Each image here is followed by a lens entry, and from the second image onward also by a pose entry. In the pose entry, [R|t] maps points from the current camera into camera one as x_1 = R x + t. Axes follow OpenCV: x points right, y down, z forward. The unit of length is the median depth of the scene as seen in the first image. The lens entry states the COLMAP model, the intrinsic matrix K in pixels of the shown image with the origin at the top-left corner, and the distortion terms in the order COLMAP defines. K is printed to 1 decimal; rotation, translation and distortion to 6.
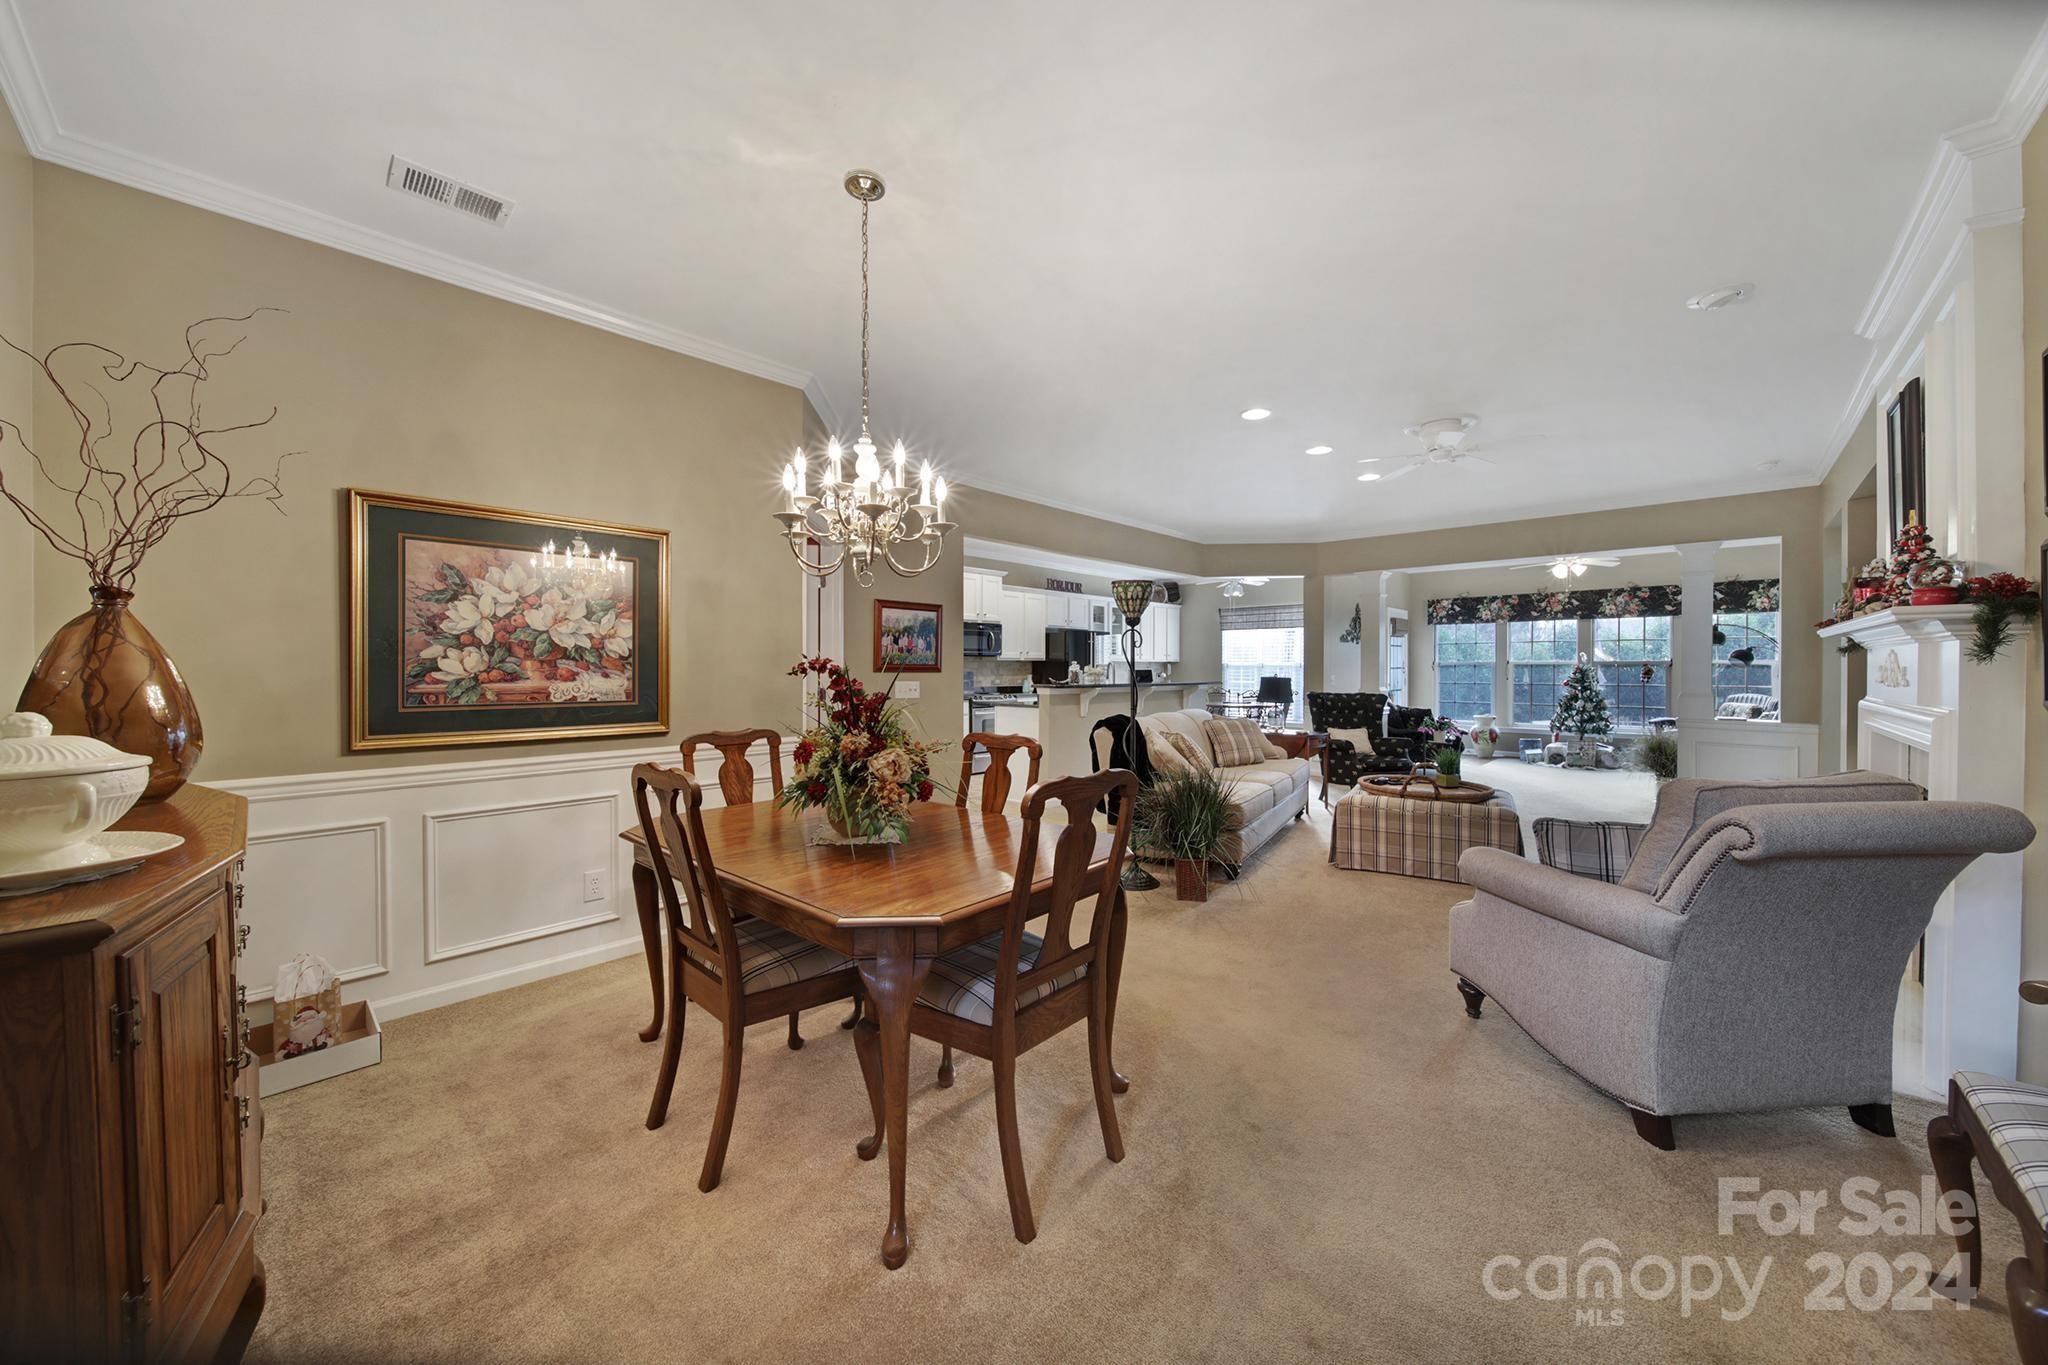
lens RADIAL K [[741.4, 0, 1024.0], [0, 741.4, 670.3], [0, 0, 1]] dist [-0.000635, -0.000131]
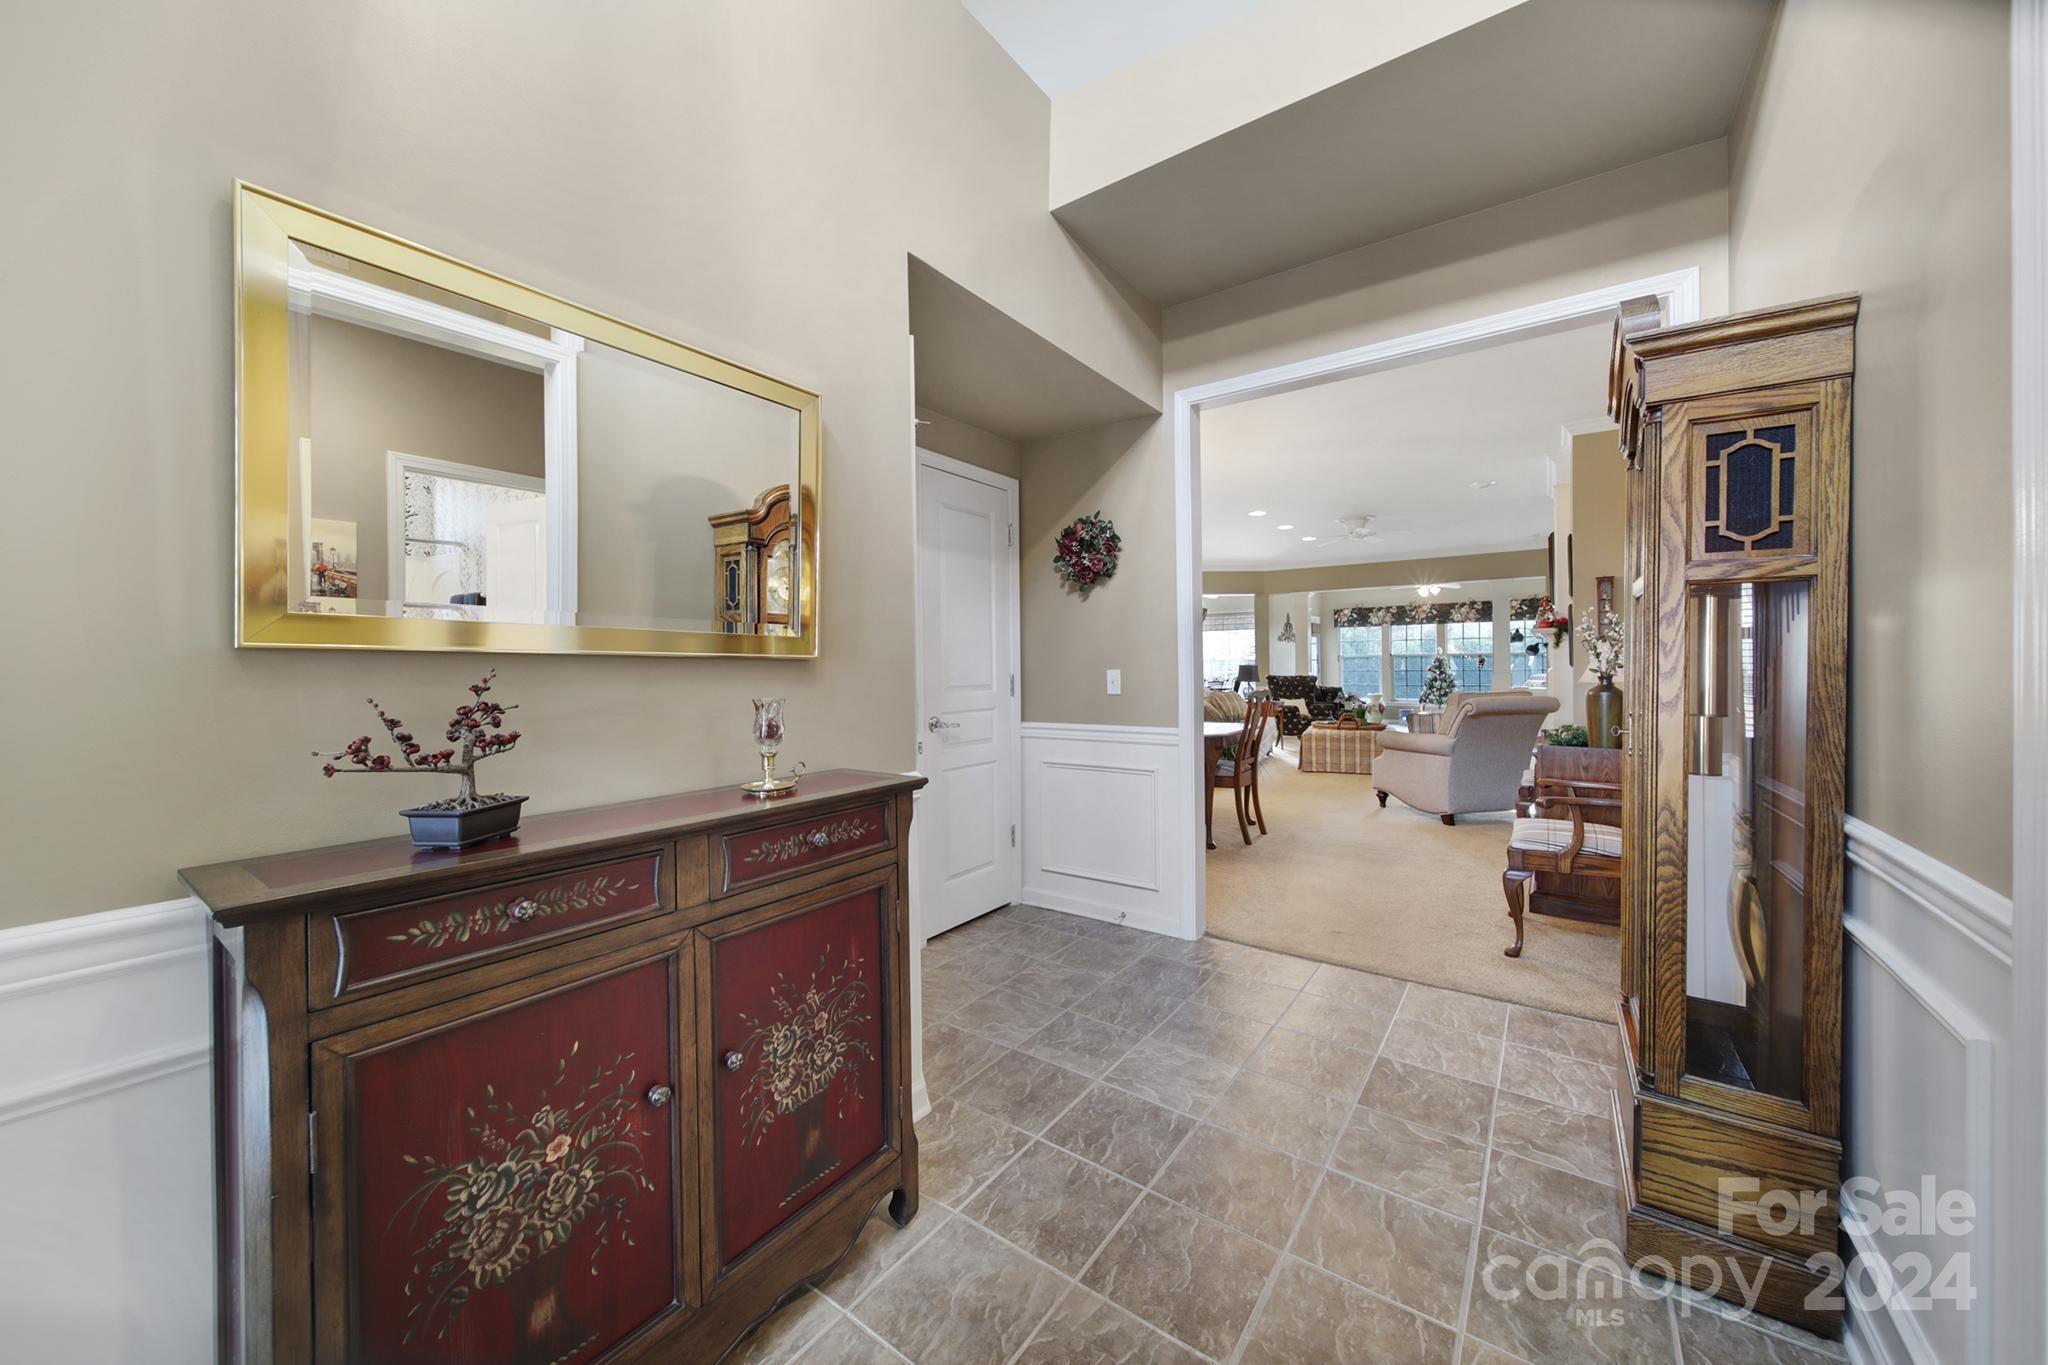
lens RADIAL K [[741.4, 0, 1024.0], [0, 741.4, 670.3], [0, 0, 1]] dist [-0.000635, -0.000131]
pose [[0.992439, -0.011903, 0.122164, -0.222858], [0.011804, 0.999929, 0.001531, 0.008762], [-0.122173, -0.000077, 0.992509, -0.329941]]
